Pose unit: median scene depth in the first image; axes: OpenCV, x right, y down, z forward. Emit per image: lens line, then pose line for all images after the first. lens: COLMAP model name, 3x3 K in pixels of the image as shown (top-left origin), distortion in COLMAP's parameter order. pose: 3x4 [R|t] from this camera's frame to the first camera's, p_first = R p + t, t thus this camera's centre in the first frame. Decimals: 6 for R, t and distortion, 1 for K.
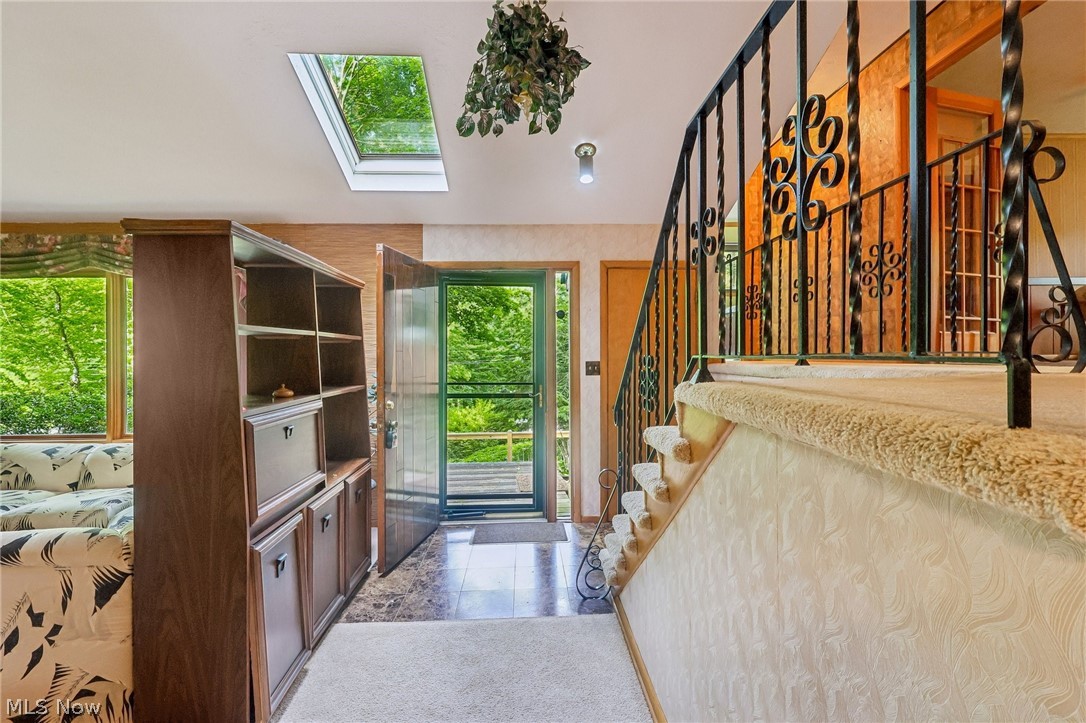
lens RADIAL K [[510.1, 0, 543.0], [0, 510.1, 361.5], [0, 0, 1]] dist [-0.002263, -0.000258]
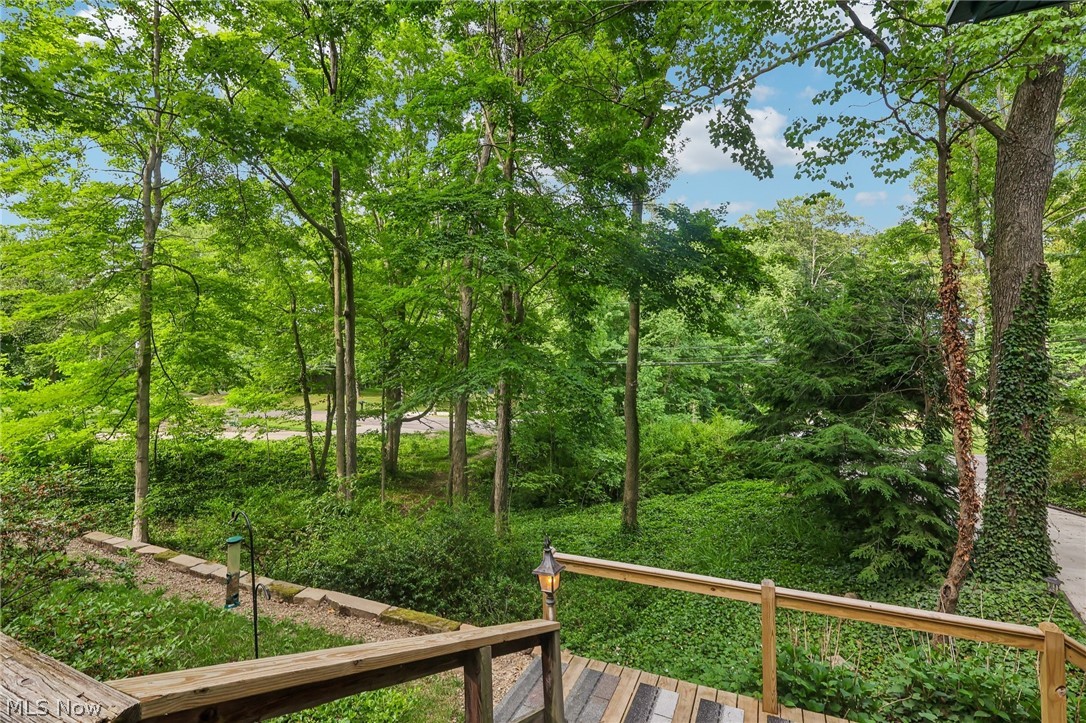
lens RADIAL K [[510.1, 0, 543.0], [0, 510.1, 361.5], [0, 0, 1]] dist [-0.002263, -0.000258]
pose [[0.894130, -0.000148, -0.447808, -0.016086], [0.003232, 0.999976, 0.006122, -0.008007], [0.447797, -0.006921, 0.894109, 0.219057]]
